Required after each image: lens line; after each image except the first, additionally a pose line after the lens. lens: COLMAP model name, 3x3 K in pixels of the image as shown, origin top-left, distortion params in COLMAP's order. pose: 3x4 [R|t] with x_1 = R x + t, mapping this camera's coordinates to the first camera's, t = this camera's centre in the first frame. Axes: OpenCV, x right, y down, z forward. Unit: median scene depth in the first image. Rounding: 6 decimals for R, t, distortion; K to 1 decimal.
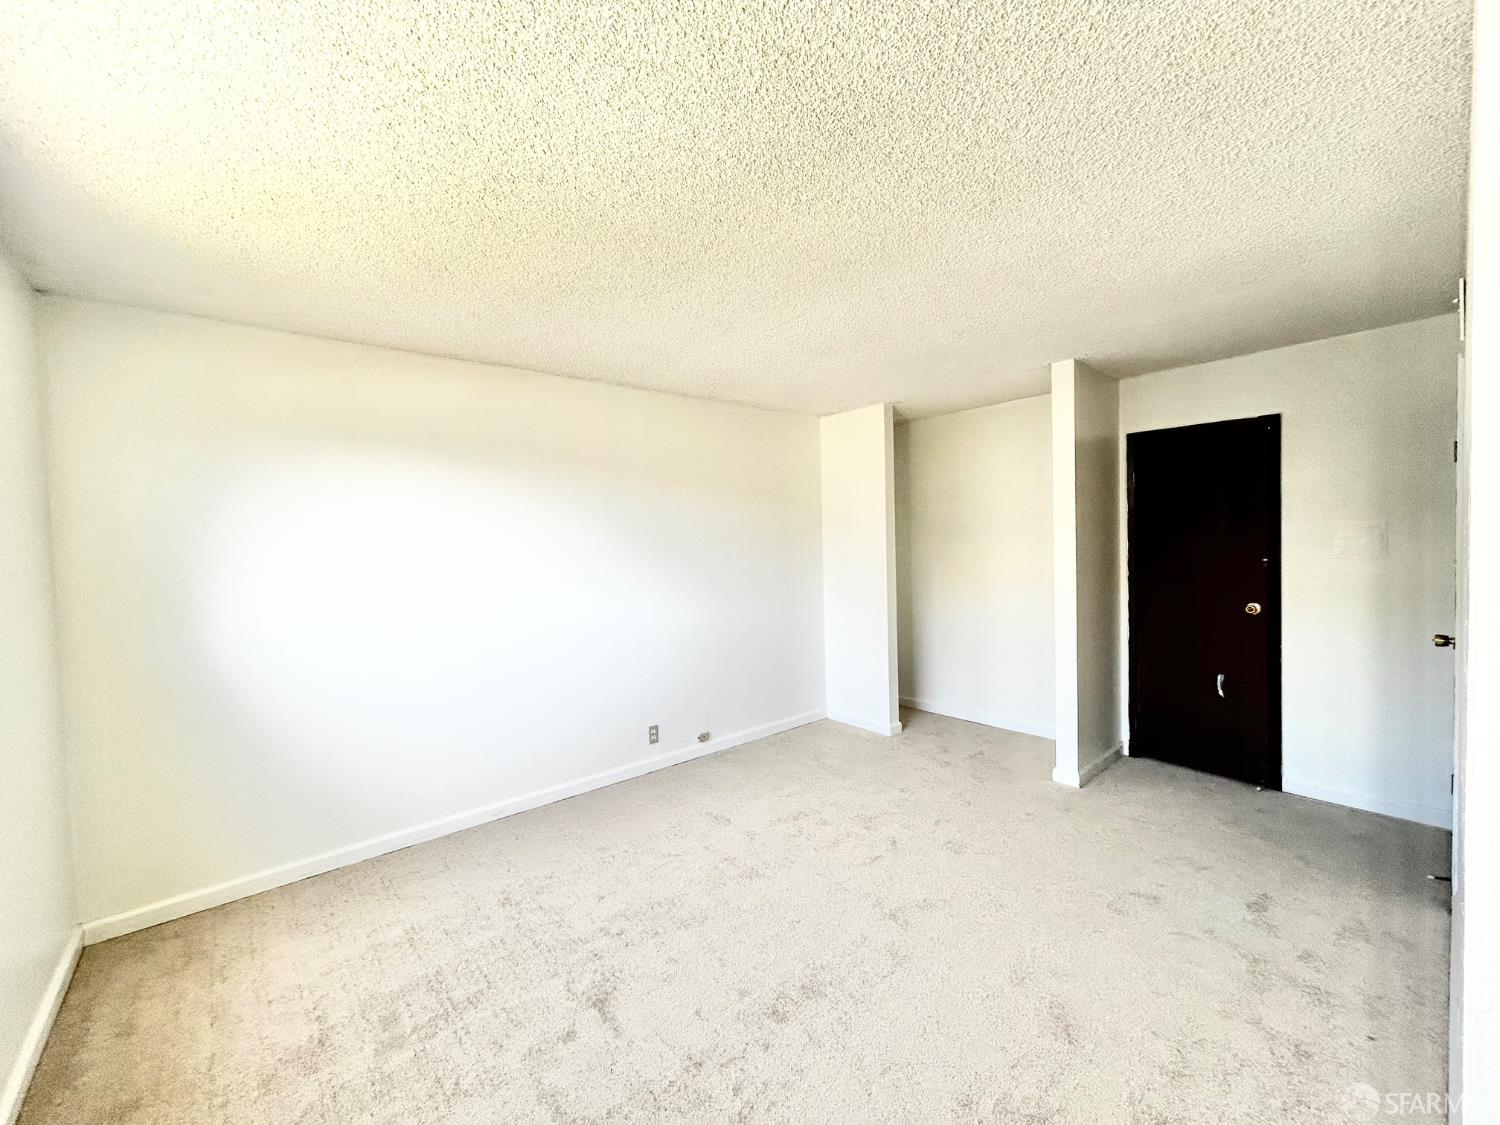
lens RADIAL K [[606.5, 0, 747.5], [0, 606.5, 560.6], [0, 0, 1]] dist [0.001216, -0.000024]
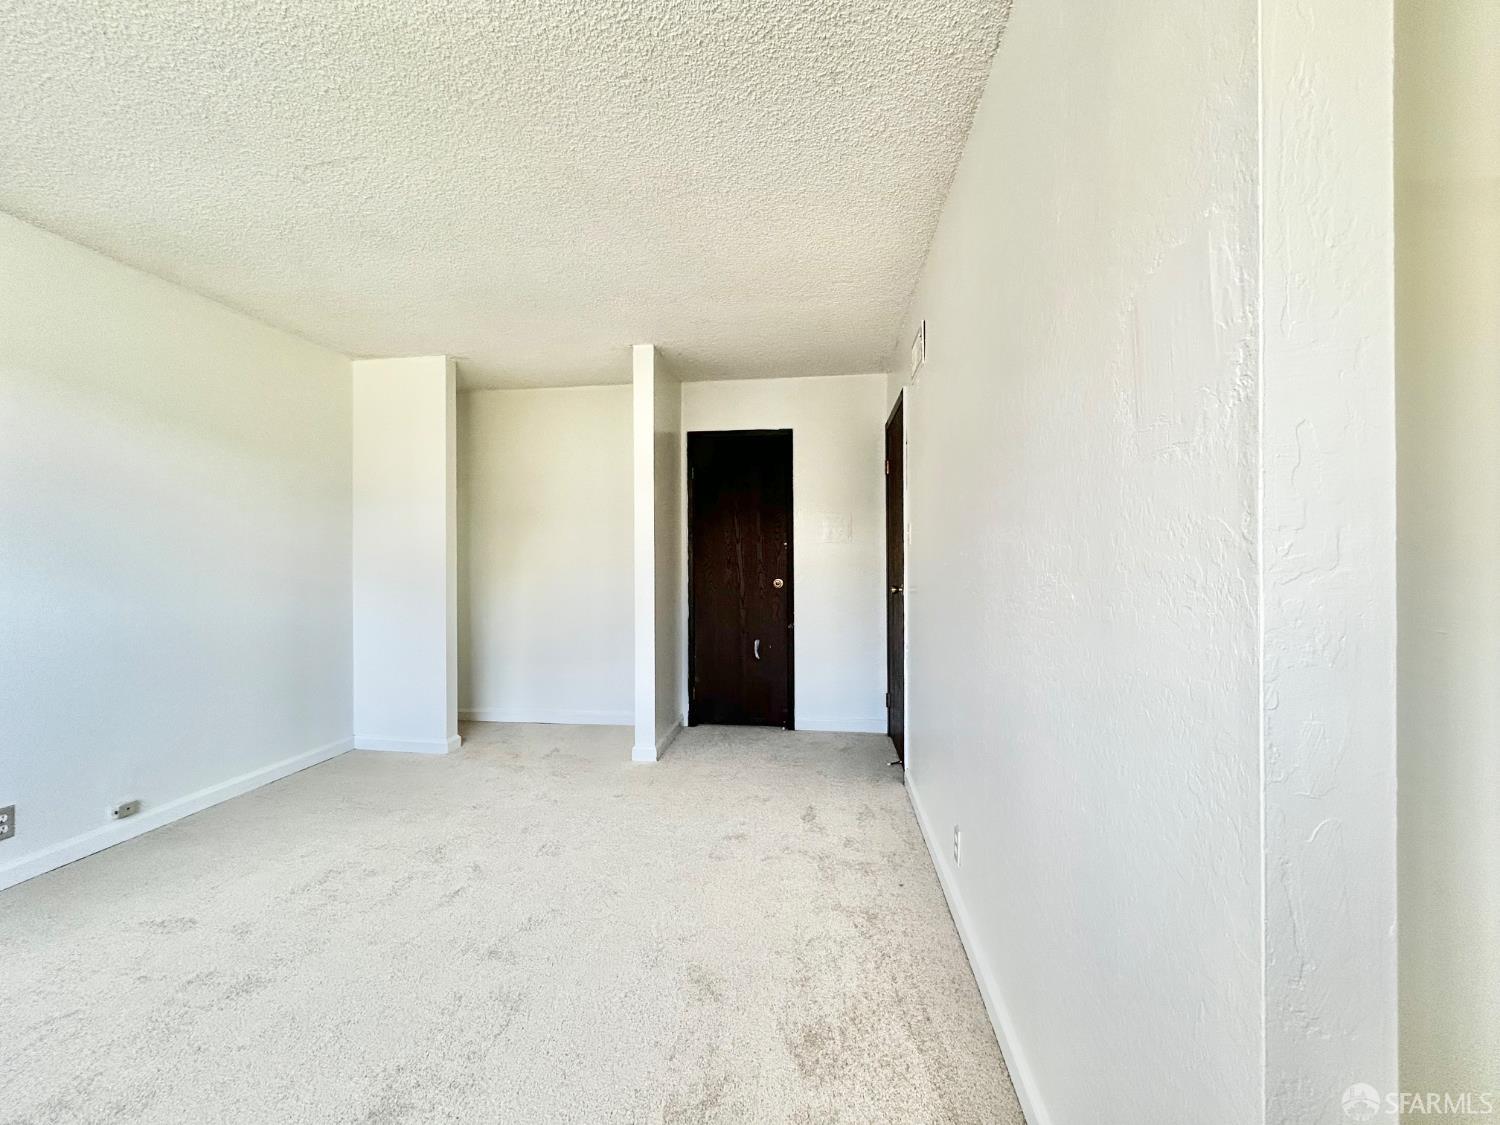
lens RADIAL K [[606.5, 0, 751.0], [0, 606.5, 559.8], [0, 0, 1]] dist [0.001216, -0.000024]
pose [[0.734937, 0.024688, 0.677686, -0.036495], [0.006232, 0.999049, -0.043154, 0.080640], [-0.678107, 0.035939, 0.734084, 0.128839]]
